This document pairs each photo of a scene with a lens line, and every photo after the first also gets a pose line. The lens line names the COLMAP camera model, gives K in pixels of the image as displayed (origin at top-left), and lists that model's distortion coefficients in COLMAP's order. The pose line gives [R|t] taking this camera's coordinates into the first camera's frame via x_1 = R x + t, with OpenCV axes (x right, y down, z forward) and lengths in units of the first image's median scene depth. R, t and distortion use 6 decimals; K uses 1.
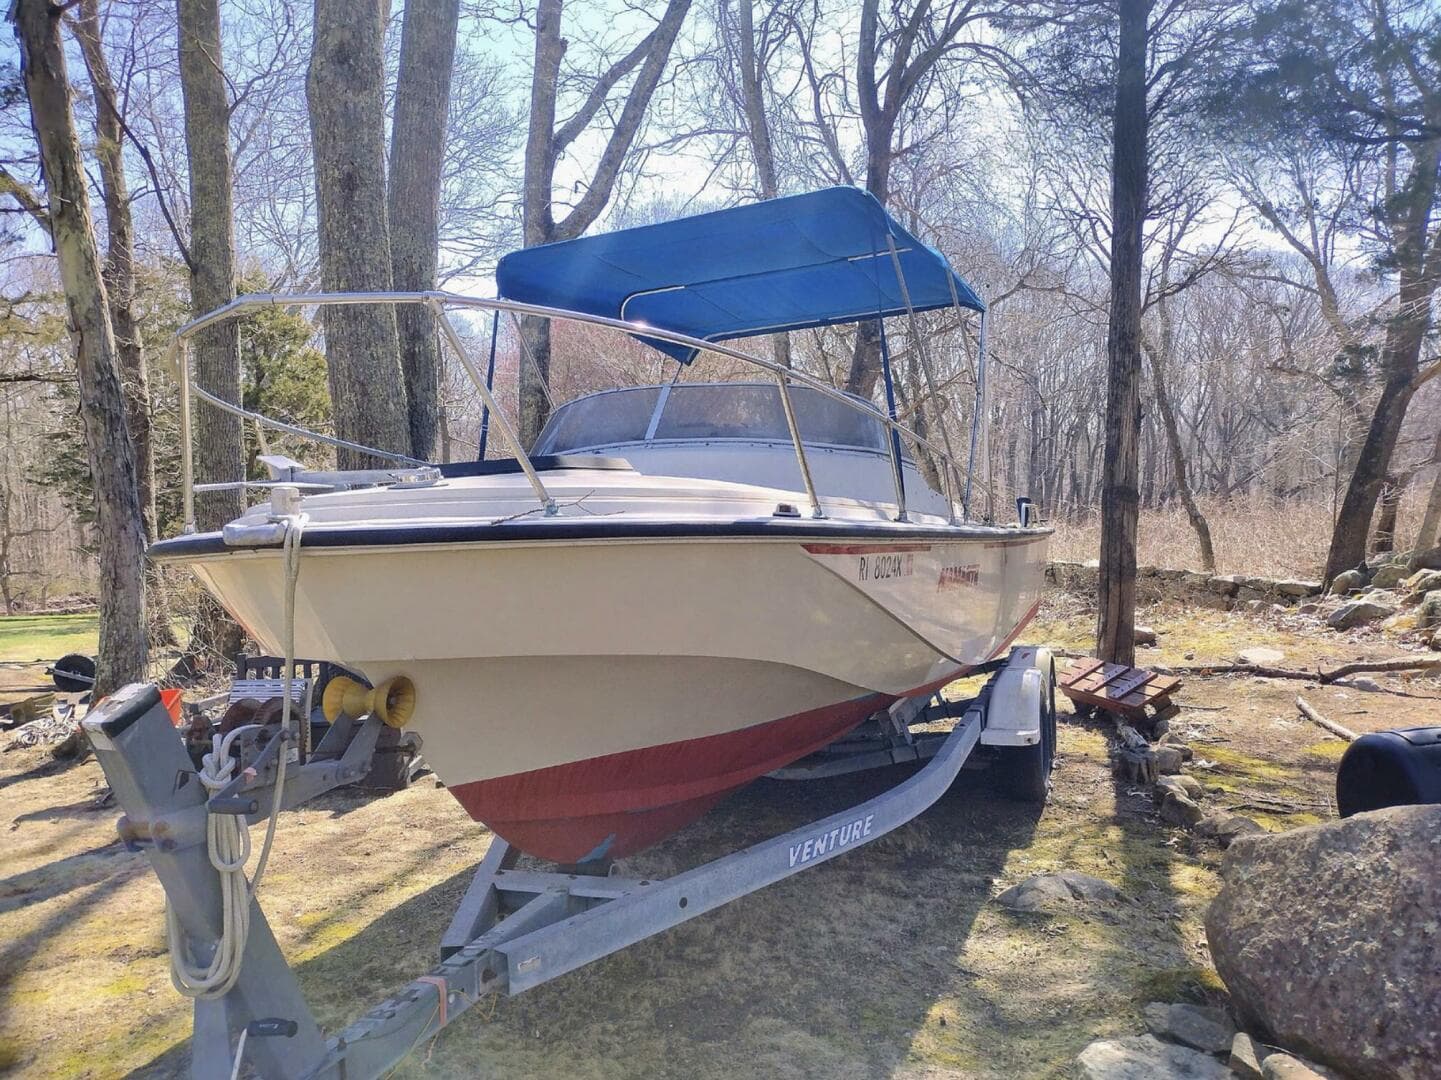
lens RADIAL K [[1082.5, 0, 715.0], [0, 1082.5, 540.2], [0, 0, 1]] dist [0.036482, -0.010118]
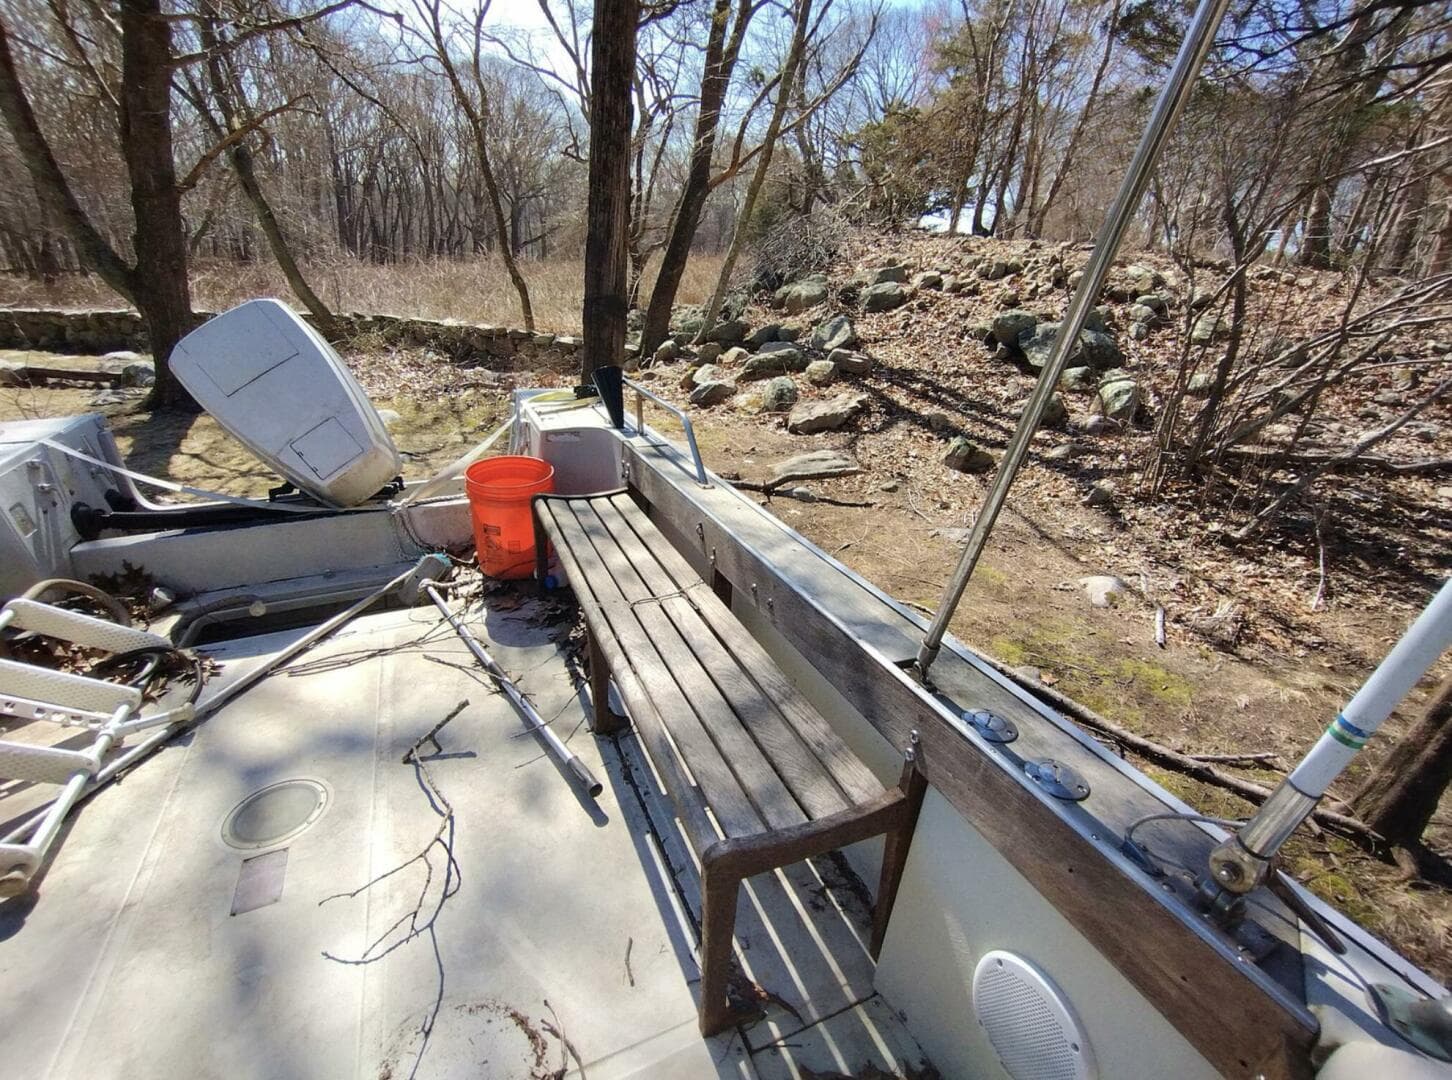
lens RADIAL K [[667.7, 0, 728.4], [0, 667.7, 533.6], [0, 0, 1]] dist [-0.002525, -0.000164]
pose [[0.709085, -0.217531, 0.670730, 0.063978], [-0.045746, 0.935028, 0.351610, -0.050137], [-0.703638, -0.280005, 0.653063, 0.468075]]
